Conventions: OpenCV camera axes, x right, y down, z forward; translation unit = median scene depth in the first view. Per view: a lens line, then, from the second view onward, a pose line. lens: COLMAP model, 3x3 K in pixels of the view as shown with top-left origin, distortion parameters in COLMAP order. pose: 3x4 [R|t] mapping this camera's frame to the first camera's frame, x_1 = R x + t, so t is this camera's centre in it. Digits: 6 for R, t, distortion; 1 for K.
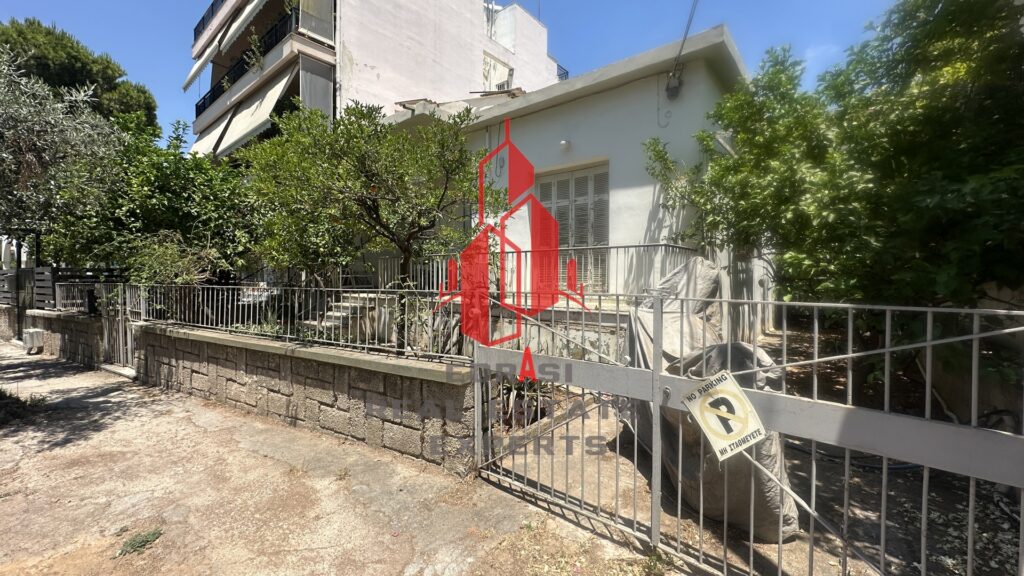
lens RADIAL K [[415.5, 0, 513.2], [0, 415.5, 287.0], [0, 0, 1]] dist [-0.006514, 0.001604]
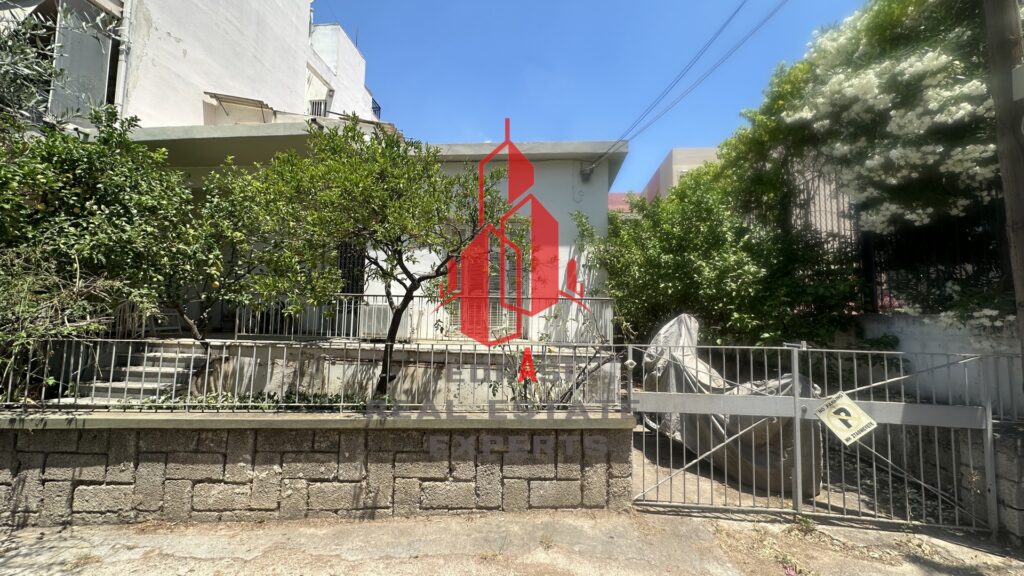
lens RADIAL K [[415.5, 0, 512.2], [0, 415.5, 288.4], [0, 0, 1]] dist [-0.006514, 0.001604]
pose [[0.820640, 0.047952, 0.569431, -0.617978], [-0.002595, 0.996775, -0.080199, -0.032265], [-0.571440, 0.064337, 0.818118, 0.132812]]
